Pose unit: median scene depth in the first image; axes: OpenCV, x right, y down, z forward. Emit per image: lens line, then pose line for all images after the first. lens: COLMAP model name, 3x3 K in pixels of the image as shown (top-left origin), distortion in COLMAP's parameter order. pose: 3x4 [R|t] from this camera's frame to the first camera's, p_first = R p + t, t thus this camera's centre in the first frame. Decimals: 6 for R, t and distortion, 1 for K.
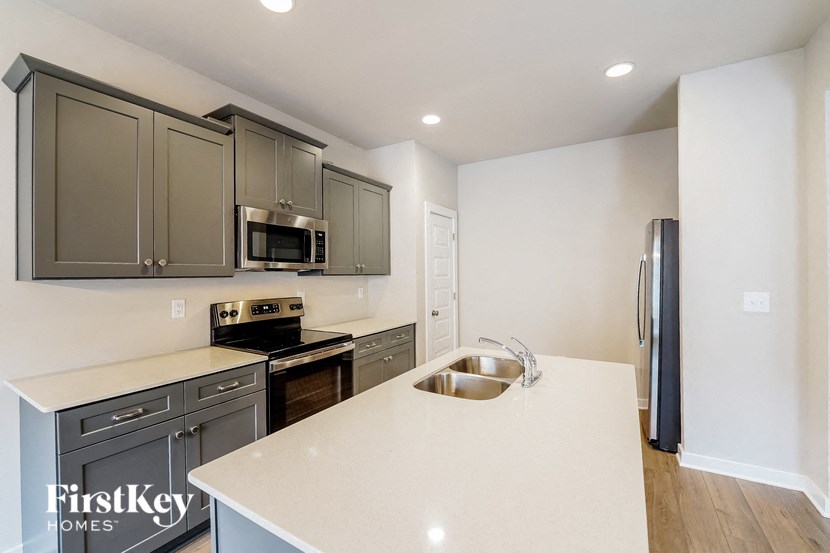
lens RADIAL K [[343.0, 0, 415.5], [0, 343.0, 274.1], [0, 0, 1]] dist [-0.000495, 0.000058]
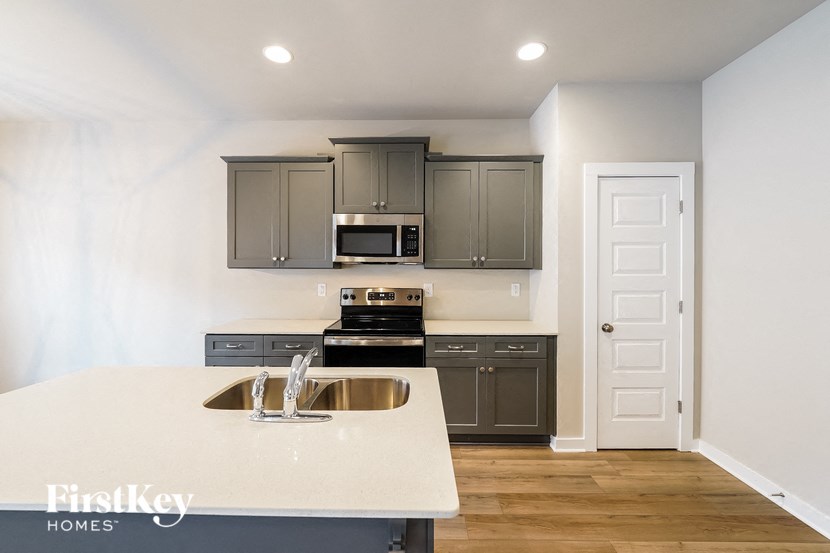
lens RADIAL K [[315.5, 0, 415.3], [0, 315.5, 272.8], [0, 0, 1]] dist [0.001664, 0.000013]
pose [[0.516800, 0.021138, -0.855845, 0.504038], [-0.009938, 0.999776, 0.018692, -0.001152], [0.856049, -0.001155, 0.516894, 0.478873]]
